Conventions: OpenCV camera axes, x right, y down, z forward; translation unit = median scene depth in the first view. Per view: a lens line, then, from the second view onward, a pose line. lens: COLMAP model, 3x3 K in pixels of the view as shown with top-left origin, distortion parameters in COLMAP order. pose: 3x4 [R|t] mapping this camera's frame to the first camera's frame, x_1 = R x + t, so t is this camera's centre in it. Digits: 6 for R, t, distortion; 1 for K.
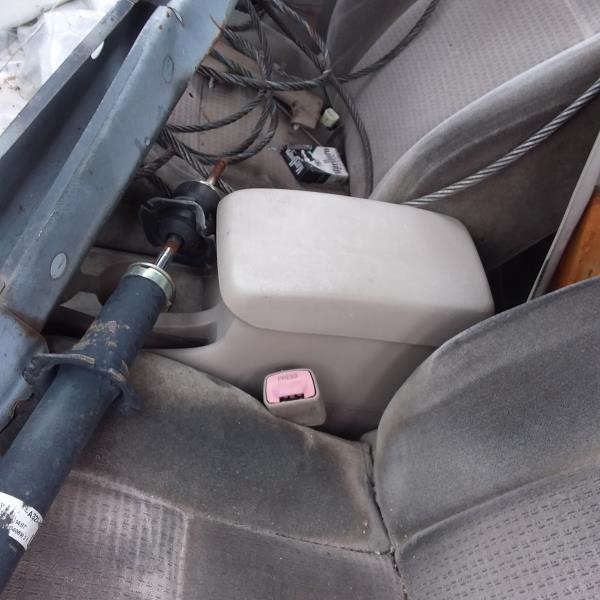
lens RADIAL K [[612.1, 0, 300.0], [0, 612.1, 300.0], [0, 0, 1]] dist [0.098172, -0.188454]
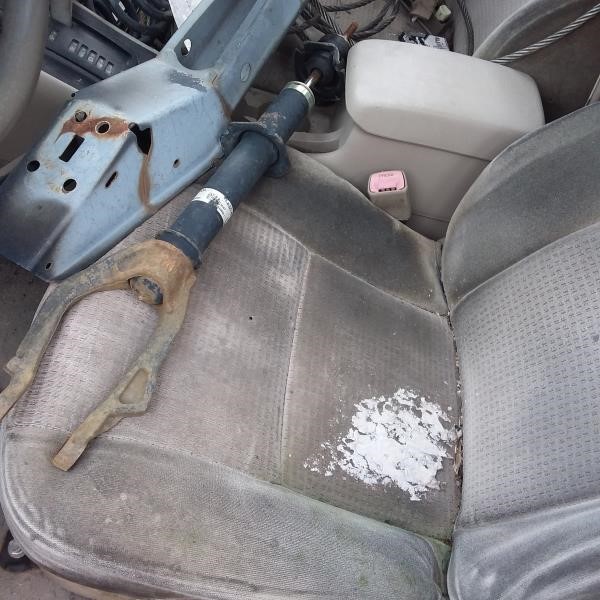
lens RADIAL K [[612.1, 0, 300.0], [0, 612.1, 300.0], [0, 0, 1]] dist [0.098172, -0.188454]
pose [[0.981994, 0.101245, -0.159492, 0.041105], [-0.089194, 0.992715, 0.081002, 0.318528], [0.166531, -0.065318, 0.983870, -0.459950]]
